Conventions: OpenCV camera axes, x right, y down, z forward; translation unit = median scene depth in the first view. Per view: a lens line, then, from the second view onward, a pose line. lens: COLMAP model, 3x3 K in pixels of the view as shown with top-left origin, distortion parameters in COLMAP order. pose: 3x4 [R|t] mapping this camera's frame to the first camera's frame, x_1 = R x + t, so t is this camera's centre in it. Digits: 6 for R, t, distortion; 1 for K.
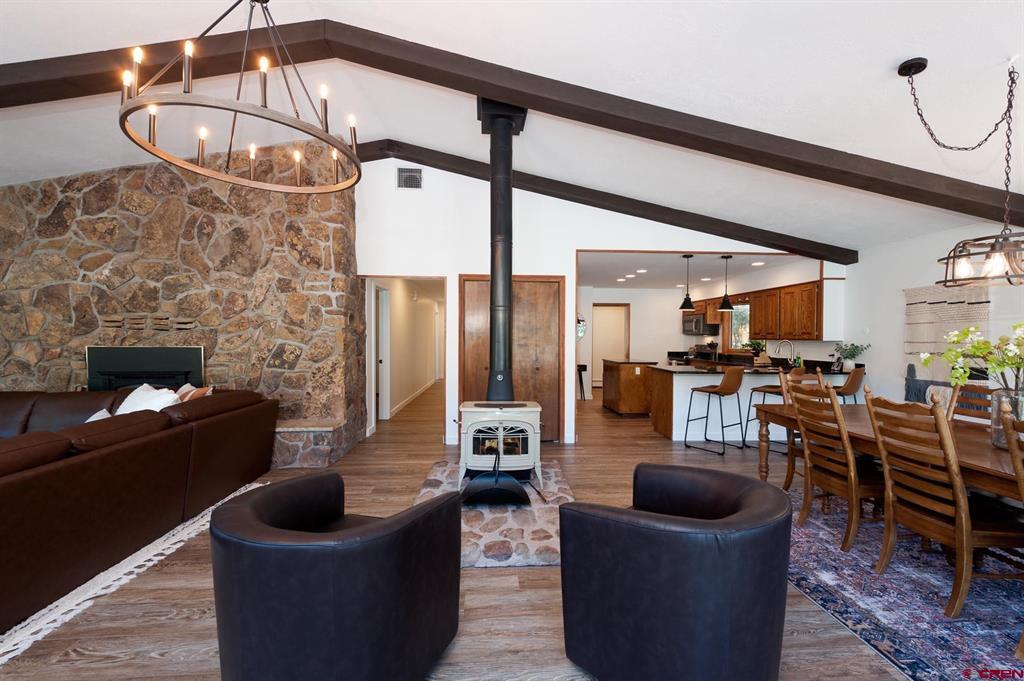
lens RADIAL K [[403.8, 0, 514.0], [0, 403.8, 341.9], [0, 0, 1]] dist [0.016890, -0.004008]
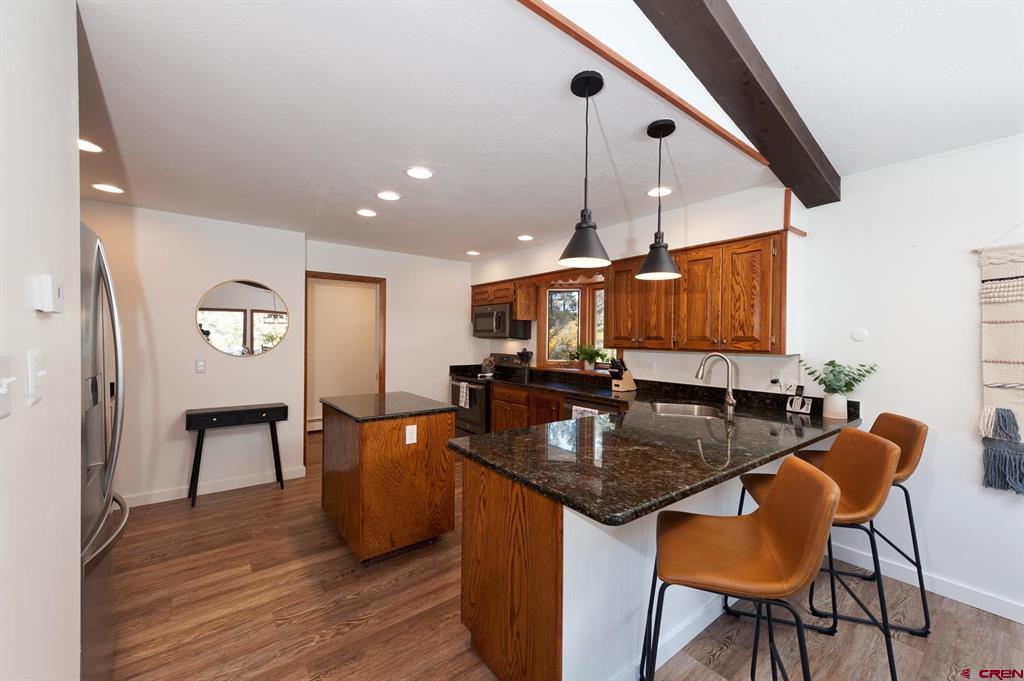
lens RADIAL K [[403.8, 0, 514.0], [0, 403.8, 341.9], [0, 0, 1]] dist [0.016890, -0.004008]
pose [[0.827275, -0.002371, 0.561793, 0.258720], [0.001566, 0.999997, 0.001914, -0.024491], [-0.561795, -0.000704, 0.827276, 0.946813]]
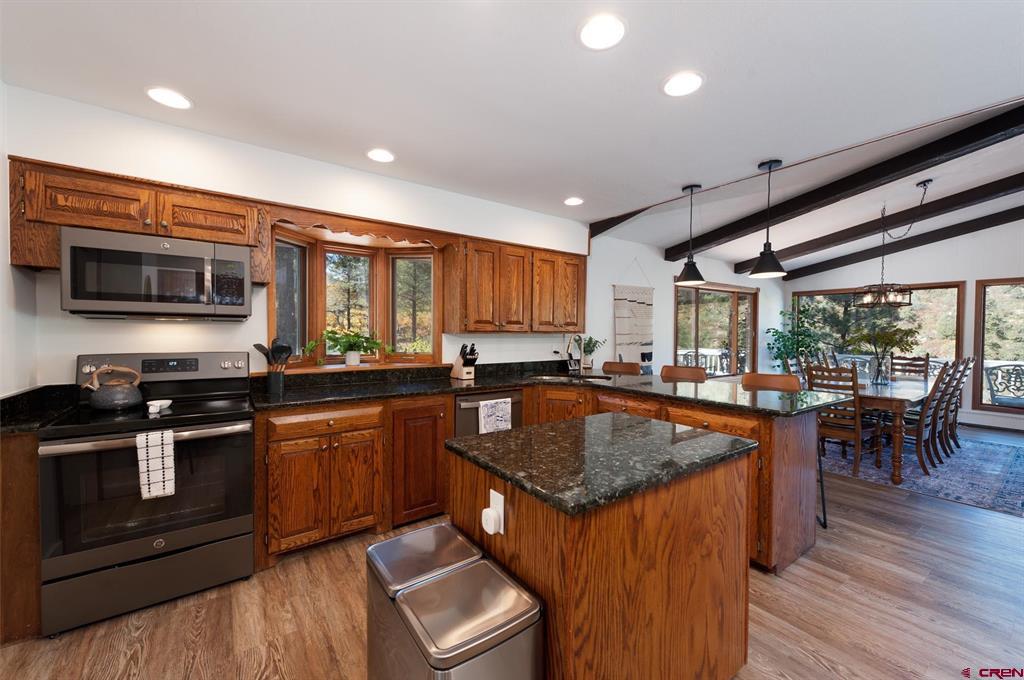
lens RADIAL K [[403.8, 0, 514.0], [0, 403.8, 341.4], [0, 0, 1]] dist [0.016890, -0.004008]
pose [[-0.537389, -0.030524, 0.842782, 0.211500], [0.001269, 0.999314, 0.037003, -0.021280], [-0.843333, 0.020954, -0.536982, 1.860724]]
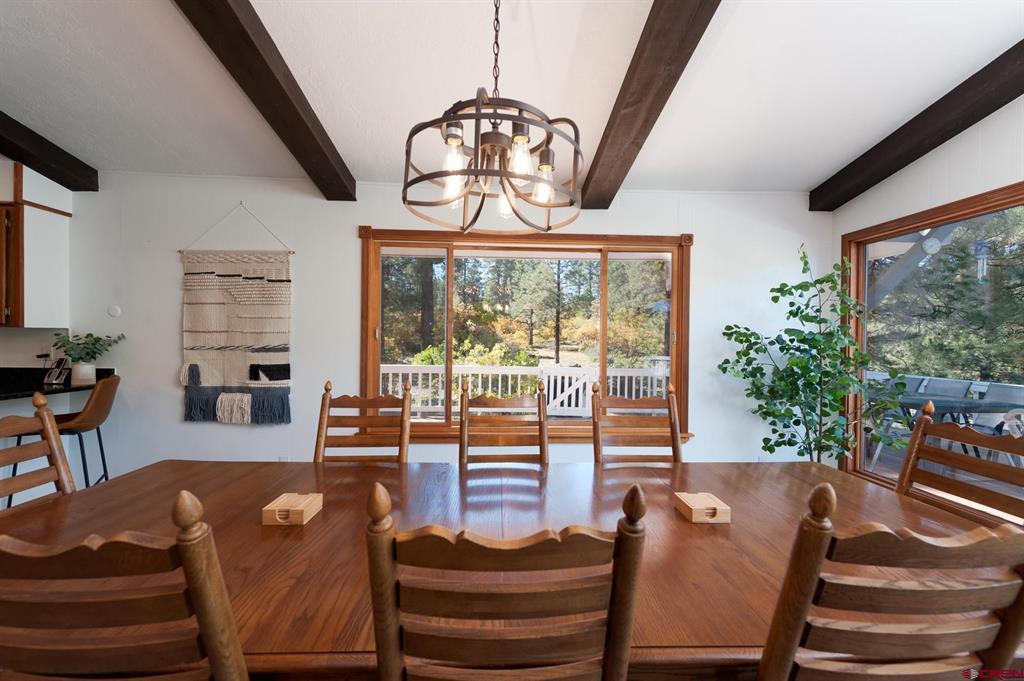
lens RADIAL K [[403.8, 0, 514.0], [0, 403.8, 341.9], [0, 0, 1]] dist [0.016890, -0.004008]
pose [[0.019021, -0.012051, 0.999746, 0.328735], [-0.001365, 0.999926, 0.012079, 0.009244], [-0.999818, -0.001594, 0.019003, 0.478574]]
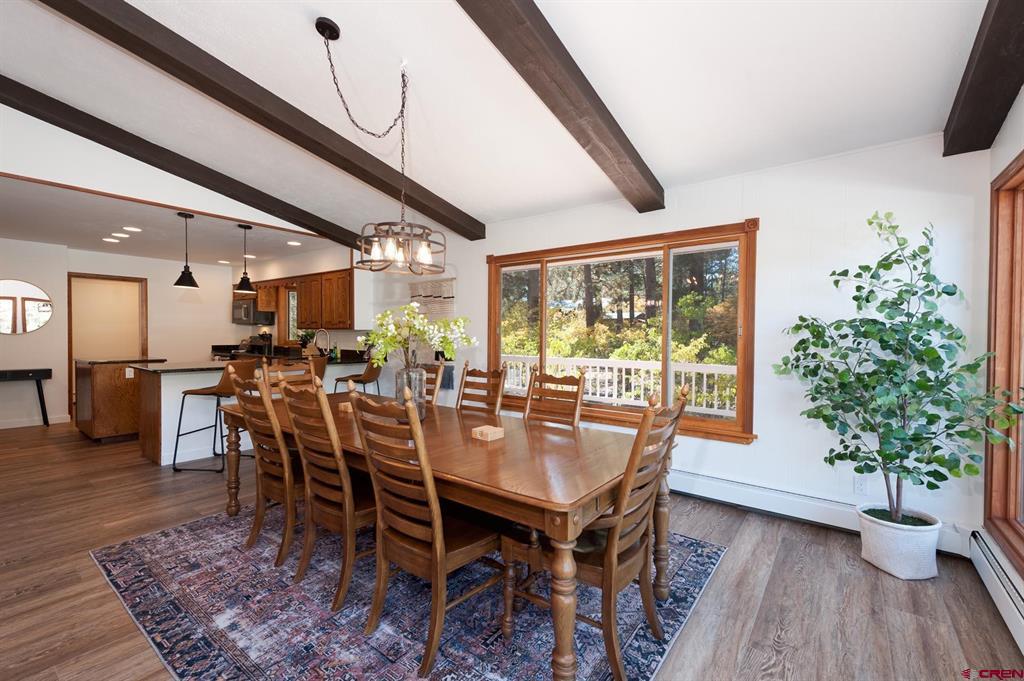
lens RADIAL K [[435.7, 0, 512.0], [0, 435.7, 340.5], [0, 0, 1]] dist [0.014899, -0.000226]
pose [[0.658699, -0.012243, 0.752307, 0.255653], [0.004910, 0.999916, 0.011973, 0.015328], [-0.752391, -0.004193, 0.658704, 0.010321]]
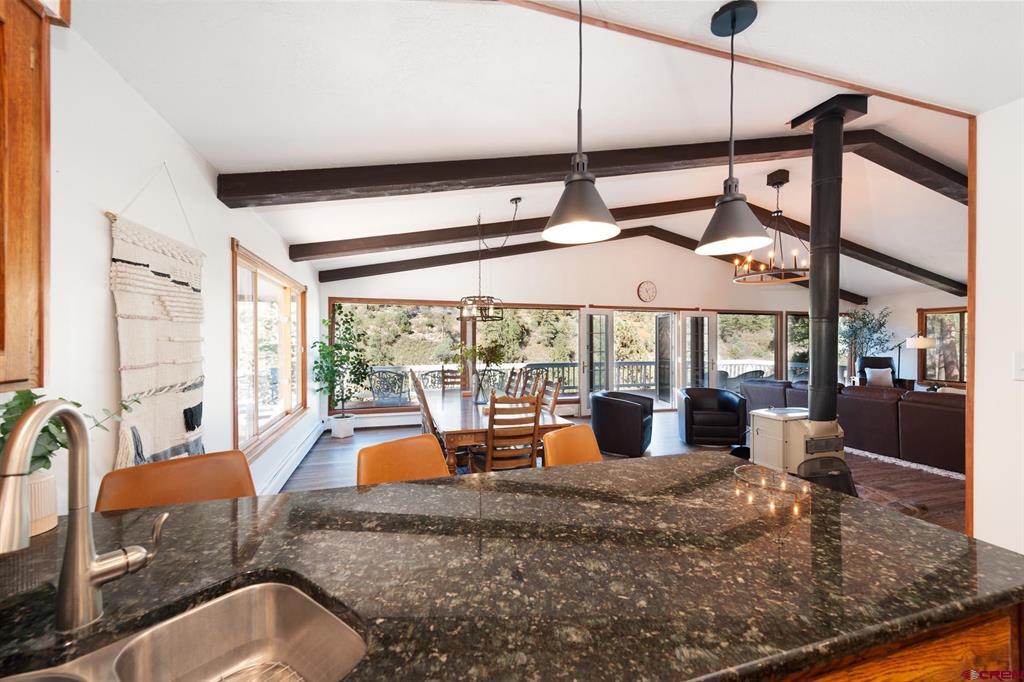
lens RADIAL K [[403.8, 0, 514.0], [0, 403.8, 342.4], [0, 0, 1]] dist [0.016890, -0.004008]
pose [[-0.971527, -0.005388, -0.236867, 0.740554], [-0.008658, 0.999881, 0.012767, -0.030680], [0.236770, 0.014454, -0.971458, 1.463689]]
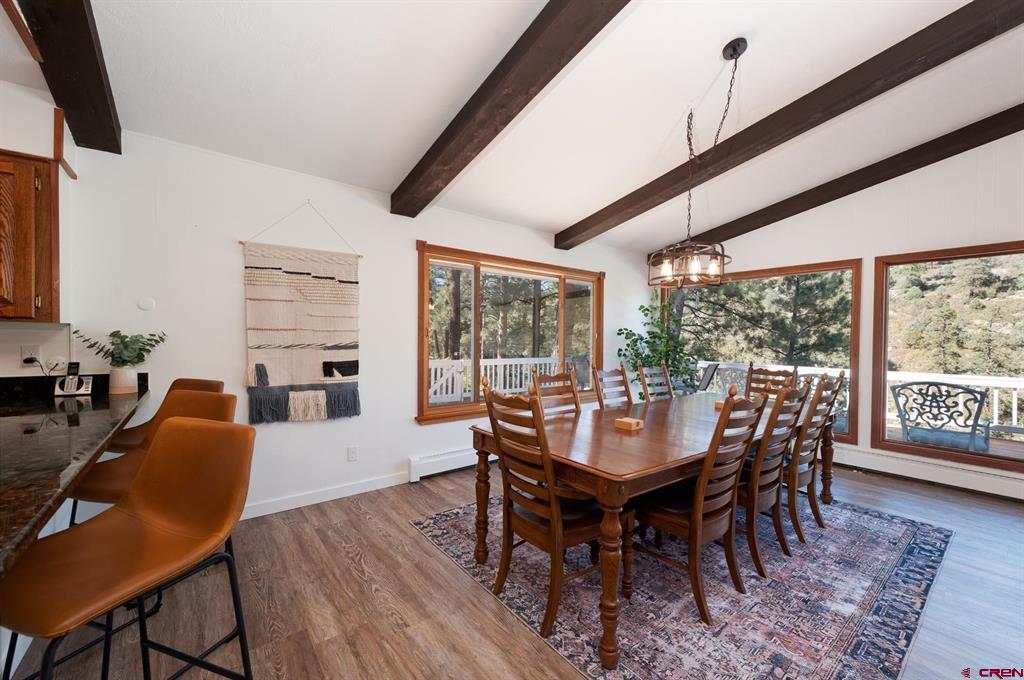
lens RADIAL K [[403.8, 0, 514.0], [0, 403.8, 341.4], [0, 0, 1]] dist [0.016890, -0.004008]
pose [[-0.569340, -0.020693, 0.821842, 0.241072], [-0.006540, 0.999766, 0.020643, 0.004077], [-0.822076, 0.006378, -0.569342, 1.055301]]
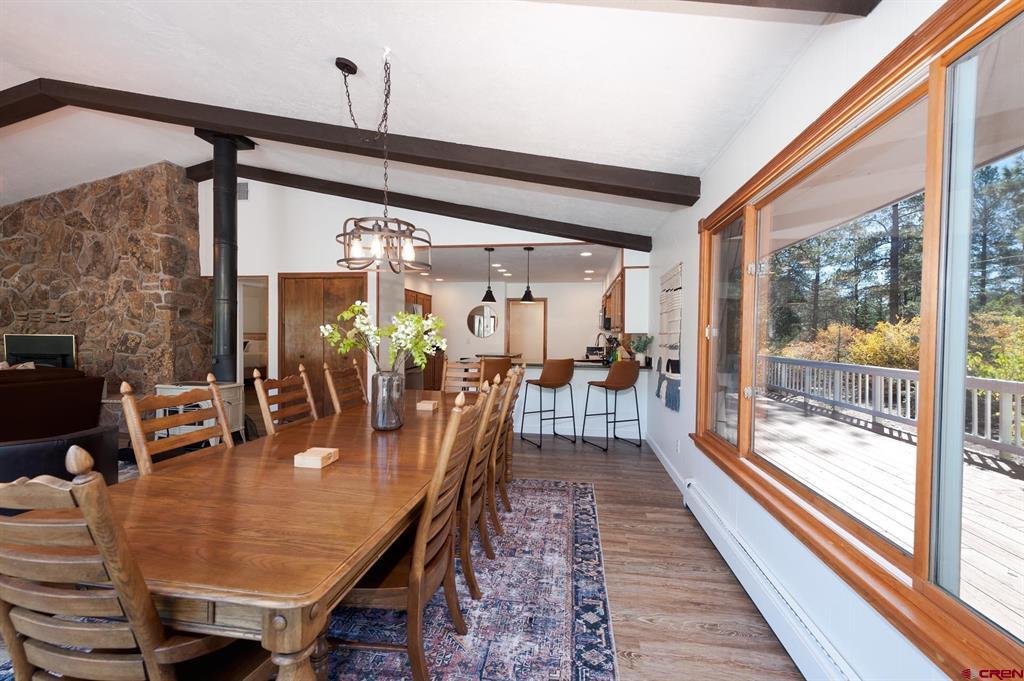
lens RADIAL K [[403.8, 0, 514.0], [0, 403.8, 341.9], [0, 0, 1]] dist [0.016890, -0.004008]
pose [[0.977241, 0.007081, -0.212012, 0.858838], [-0.006397, 0.999972, 0.003909, 0.018596], [0.212034, -0.002463, 0.977259, 0.031694]]
